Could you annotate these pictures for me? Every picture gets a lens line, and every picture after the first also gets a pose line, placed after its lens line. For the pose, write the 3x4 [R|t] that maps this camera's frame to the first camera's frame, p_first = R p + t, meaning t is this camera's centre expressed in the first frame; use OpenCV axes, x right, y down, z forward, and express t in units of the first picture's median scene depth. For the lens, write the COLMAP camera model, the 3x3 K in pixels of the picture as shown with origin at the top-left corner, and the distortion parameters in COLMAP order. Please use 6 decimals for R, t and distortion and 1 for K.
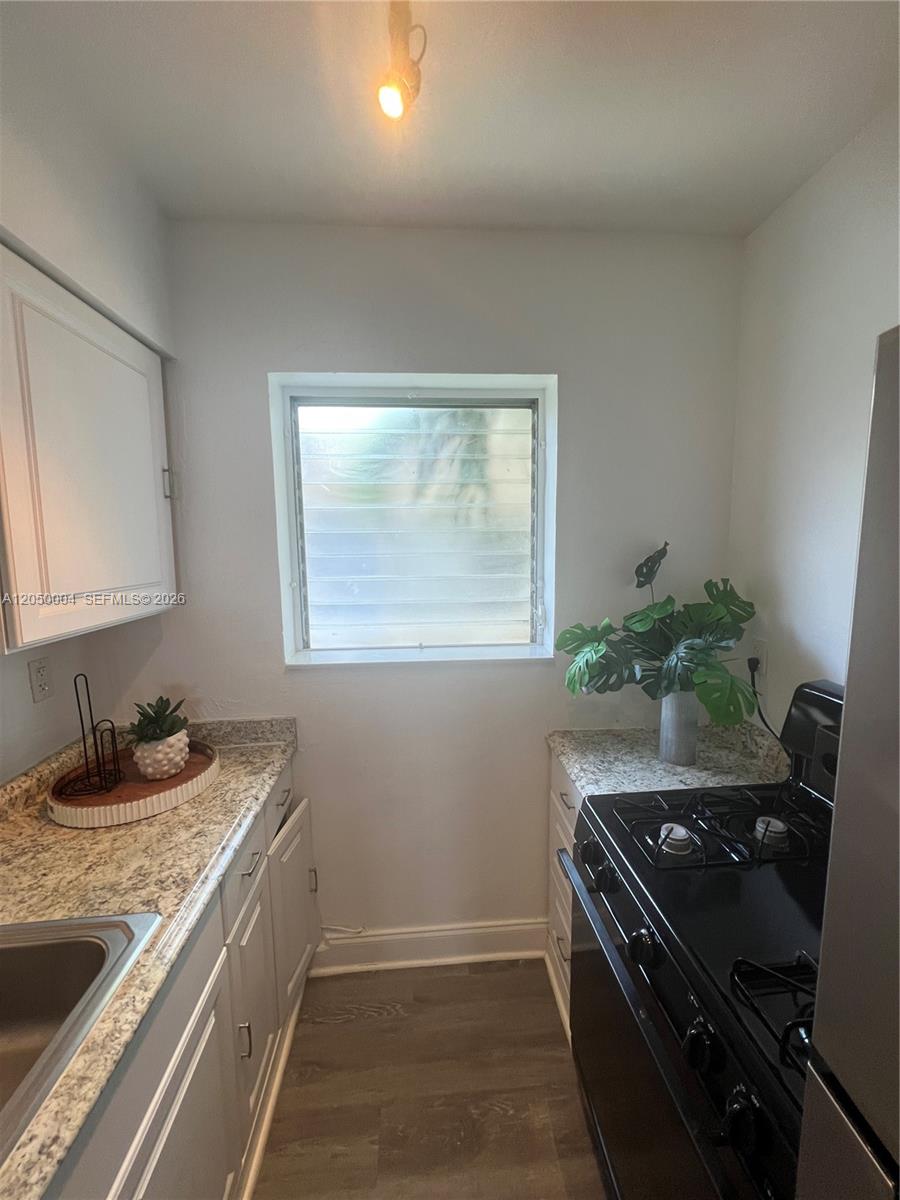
lens RADIAL K [[482.0, 0, 451.8], [0, 482.0, 596.8], [0, 0, 1]] dist [-0.002825, 0.000870]
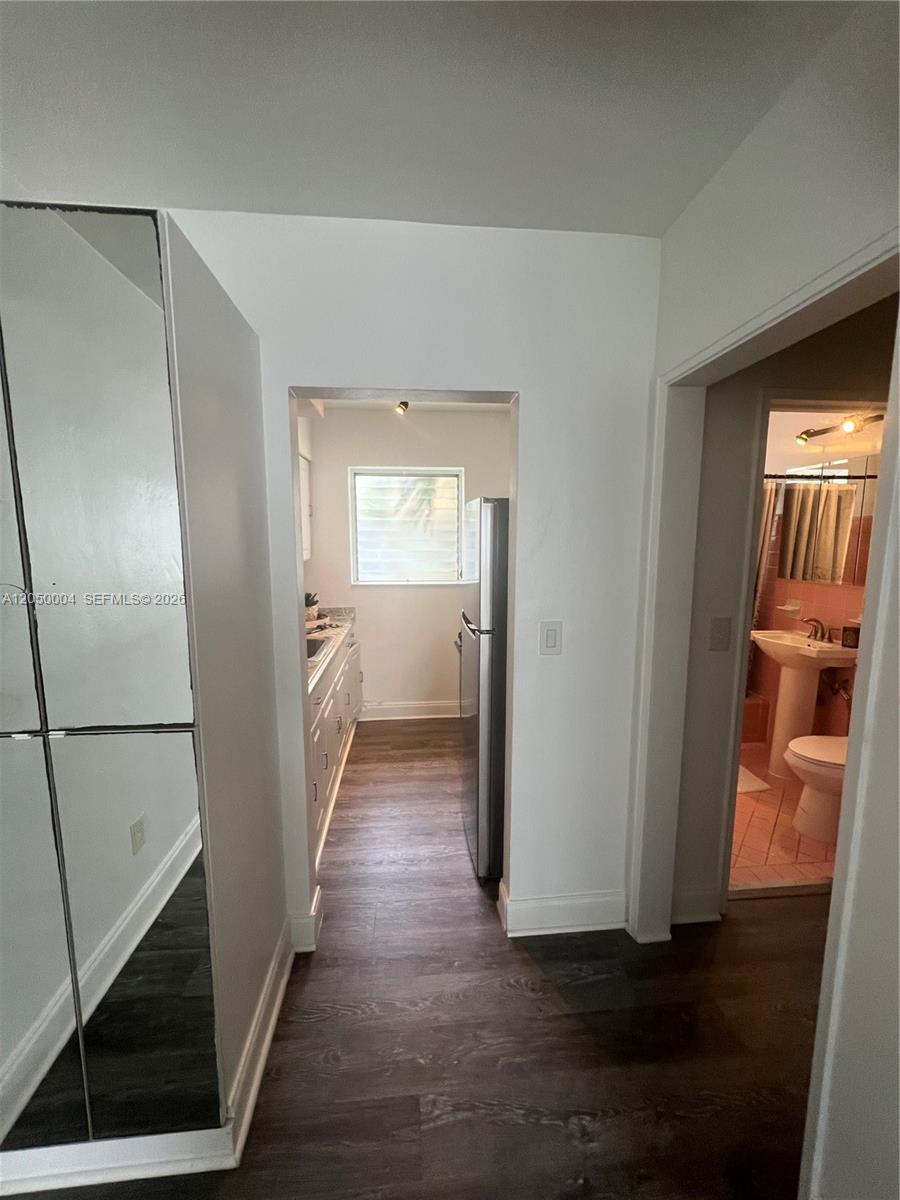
lens RADIAL K [[482.0, 0, 446.2], [0, 482.0, 603.4], [0, 0, 1]] dist [-0.002825, 0.000870]
pose [[0.999737, 0.013036, 0.018868, 0.097472], [-0.013299, 0.999816, 0.013847, 0.215528], [-0.018684, -0.014094, 0.999726, -1.582492]]
